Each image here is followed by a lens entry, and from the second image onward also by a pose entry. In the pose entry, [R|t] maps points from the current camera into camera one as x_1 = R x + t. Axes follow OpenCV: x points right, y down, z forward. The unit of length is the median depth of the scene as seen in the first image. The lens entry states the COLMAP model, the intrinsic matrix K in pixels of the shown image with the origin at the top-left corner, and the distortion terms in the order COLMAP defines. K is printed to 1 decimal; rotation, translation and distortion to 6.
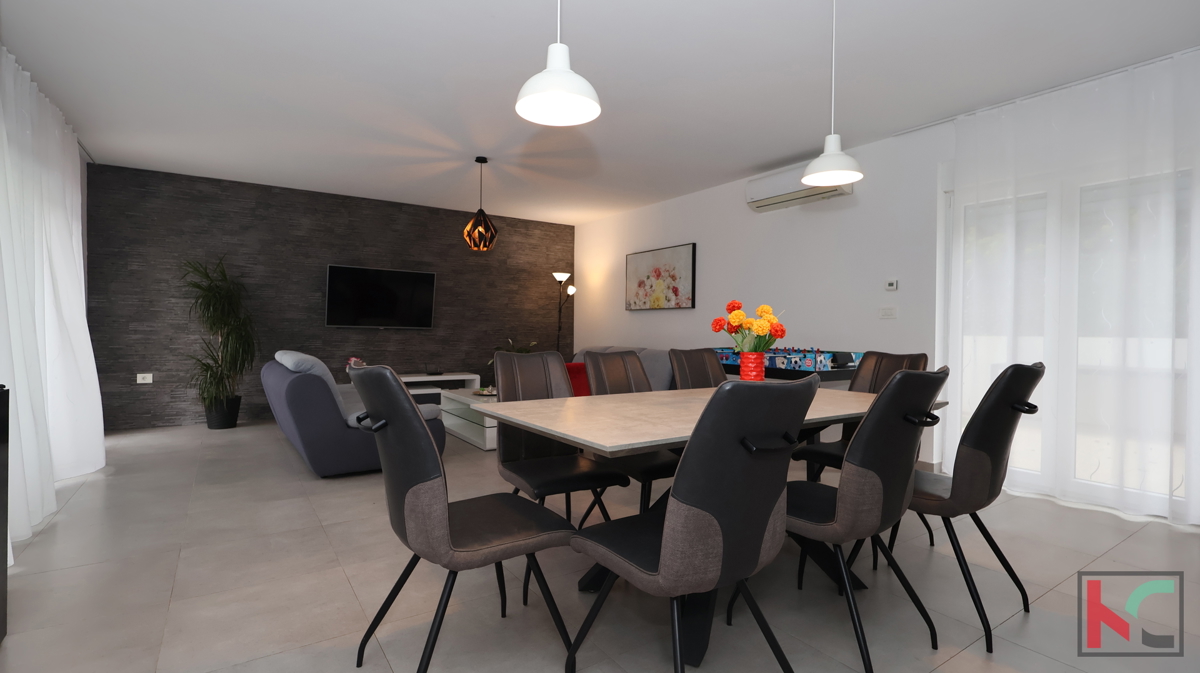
lens RADIAL K [[559.0, 0, 600.1], [0, 559.0, 334.2], [0, 0, 1]] dist [0.001589, -0.000186]
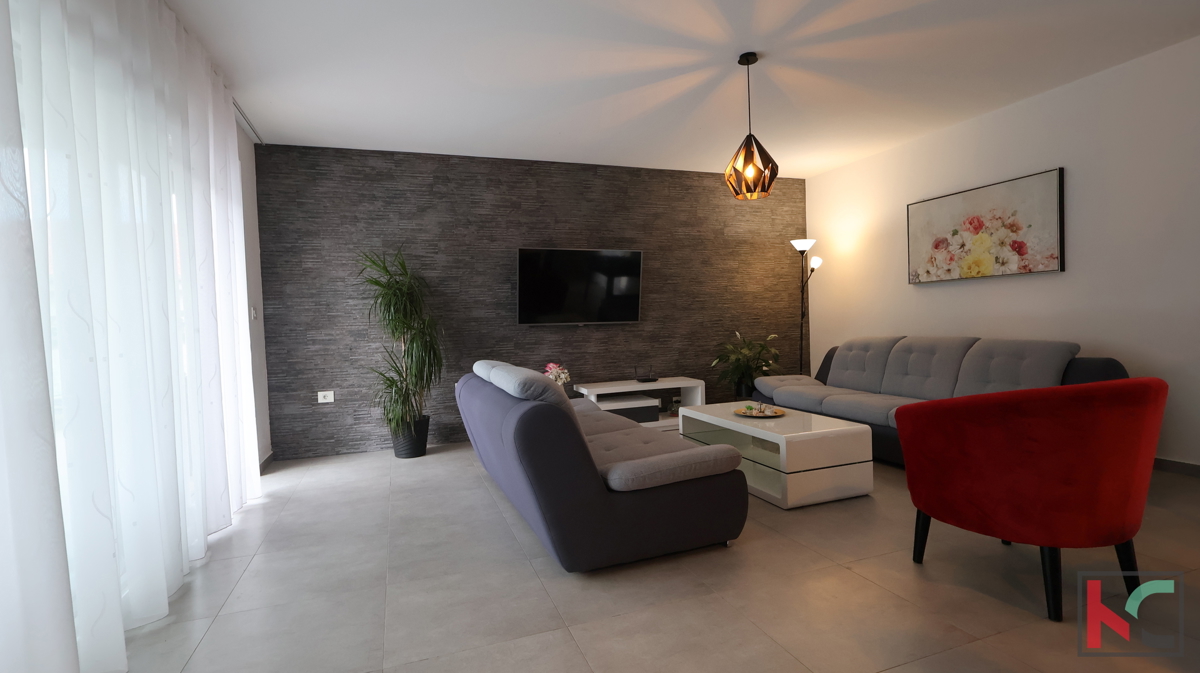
lens RADIAL K [[559.0, 0, 600.1], [0, 559.0, 334.2], [0, 0, 1]] dist [0.001589, -0.000186]
pose [[0.970041, -0.039792, -0.239659, -0.204716], [0.043621, 0.998991, 0.010689, -0.005384], [0.238991, -0.020823, 0.970798, 0.277892]]
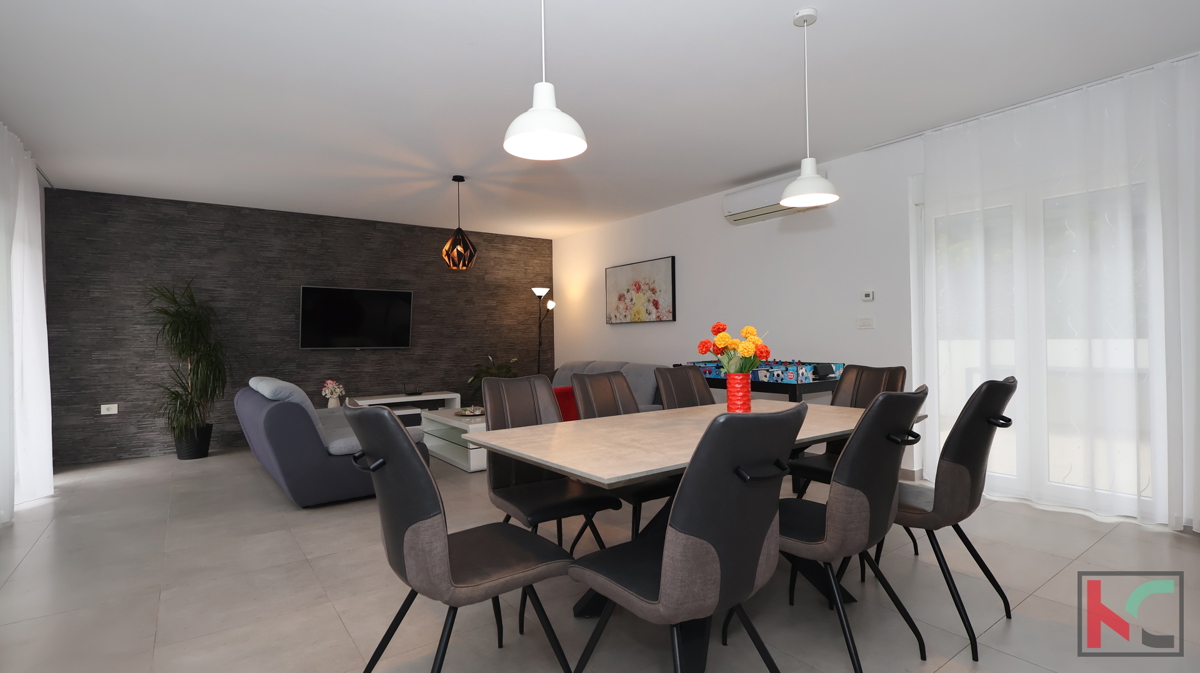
lens RADIAL K [[566.8, 0, 600.7], [0, 566.8, 334.4], [0, 0, 1]] dist [0.001305, 0.000795]
pose [[0.998821, -0.026489, 0.040670, -0.007135], [0.027133, 0.999514, -0.015356, -0.011204], [-0.040244, 0.016441, 0.999055, -0.009527]]
